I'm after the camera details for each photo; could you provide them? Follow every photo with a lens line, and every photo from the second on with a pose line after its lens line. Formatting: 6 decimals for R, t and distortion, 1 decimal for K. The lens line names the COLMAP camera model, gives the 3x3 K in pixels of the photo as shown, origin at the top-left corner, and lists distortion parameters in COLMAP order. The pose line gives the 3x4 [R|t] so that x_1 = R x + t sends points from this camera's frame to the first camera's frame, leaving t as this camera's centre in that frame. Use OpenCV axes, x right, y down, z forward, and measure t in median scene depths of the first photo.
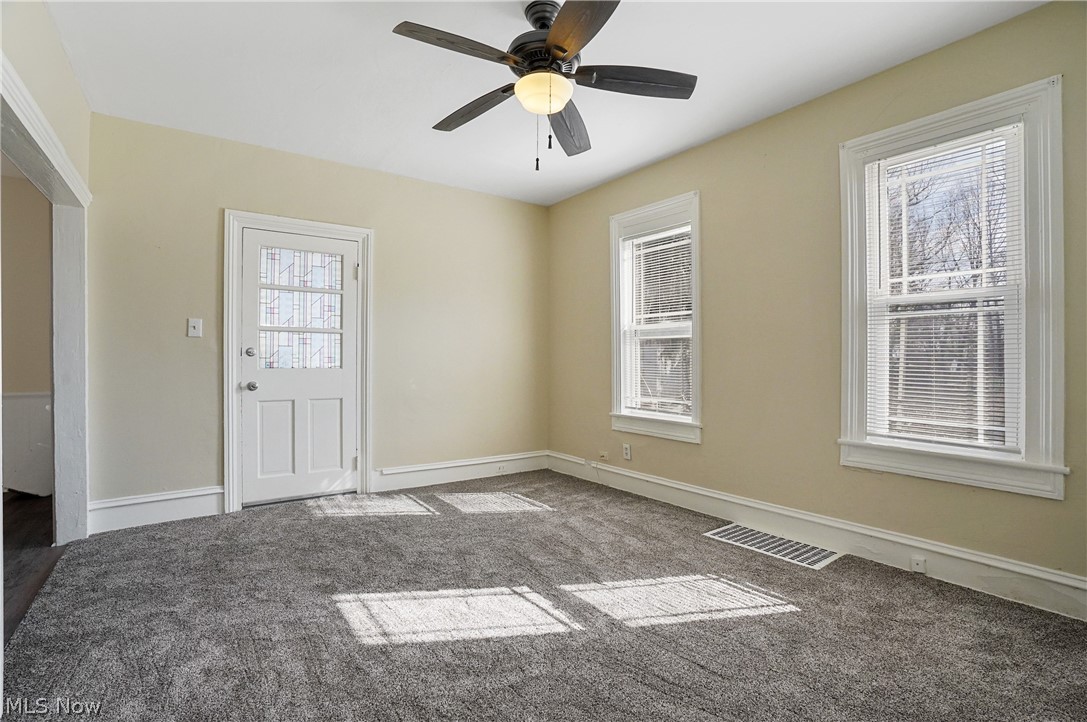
lens RADIAL K [[500.1, 0, 545.1], [0, 500.1, 359.8], [0, 0, 1]] dist [-0.036451, 0.004640]
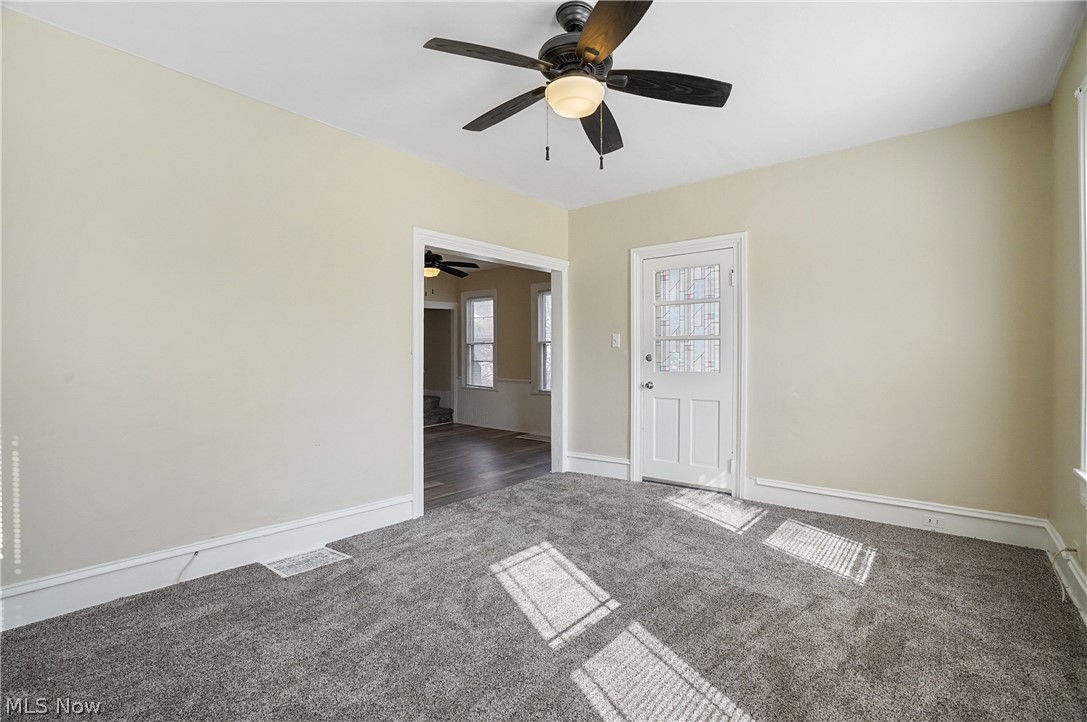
lens RADIAL K [[500.1, 0, 546.9], [0, 500.1, 360.3], [0, 0, 1]] dist [-0.036451, 0.004640]
pose [[0.271613, -0.005464, -0.962391, 0.566510], [0.000545, 0.999985, -0.005523, -0.002924], [0.962406, 0.000976, 0.271612, 0.413227]]
